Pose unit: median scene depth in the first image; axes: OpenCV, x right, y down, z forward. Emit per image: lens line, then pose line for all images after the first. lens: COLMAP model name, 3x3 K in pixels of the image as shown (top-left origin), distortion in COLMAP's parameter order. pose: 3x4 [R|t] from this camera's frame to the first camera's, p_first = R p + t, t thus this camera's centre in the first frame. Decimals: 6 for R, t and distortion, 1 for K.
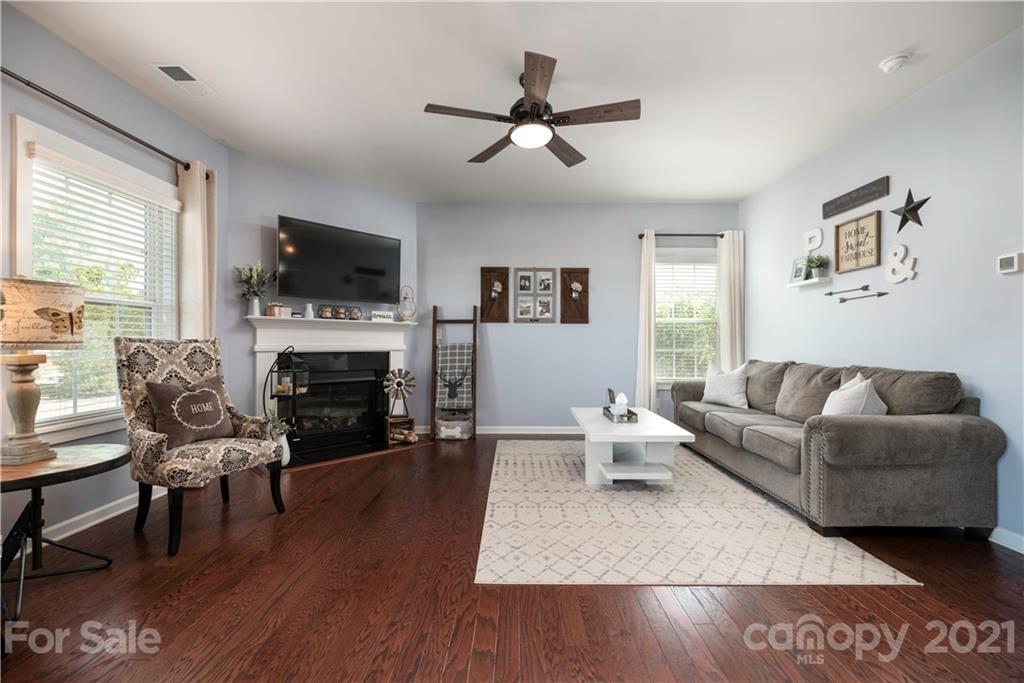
lens RADIAL K [[414.6, 0, 516.8], [0, 414.6, 341.0], [0, 0, 1]] dist [0.000542, 0.000188]
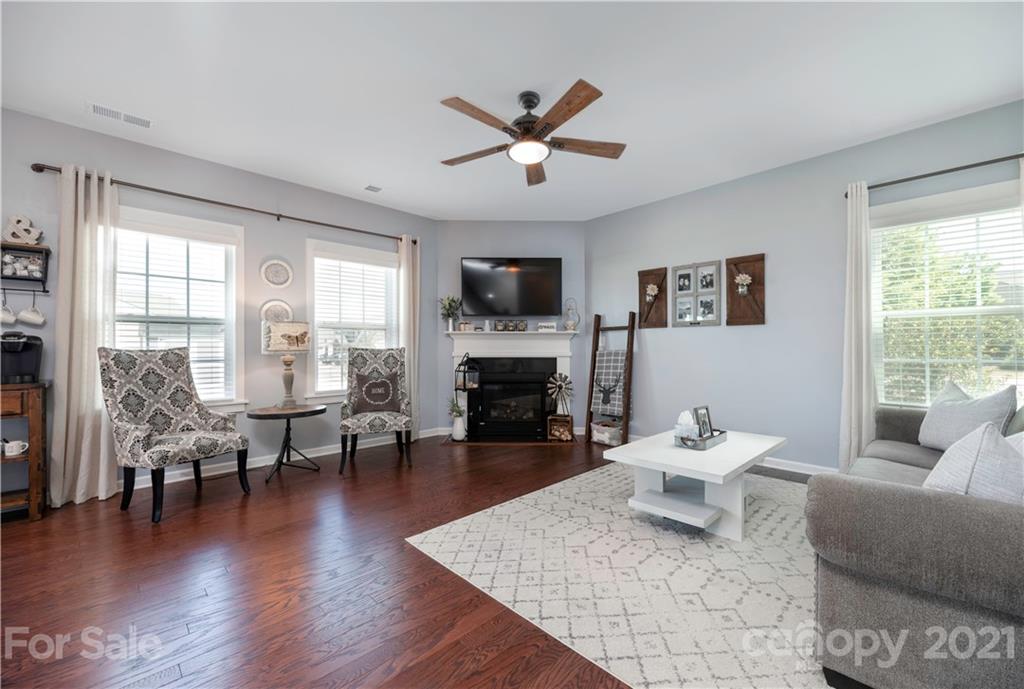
lens RADIAL K [[414.6, 0, 537.7], [0, 414.6, 343.9], [0, 0, 1]] dist [0.000542, 0.000188]
pose [[0.711731, -0.013093, -0.702330, 0.448006], [0.007020, 0.999909, -0.011527, 0.000764], [0.702417, 0.003274, 0.711758, 0.155926]]
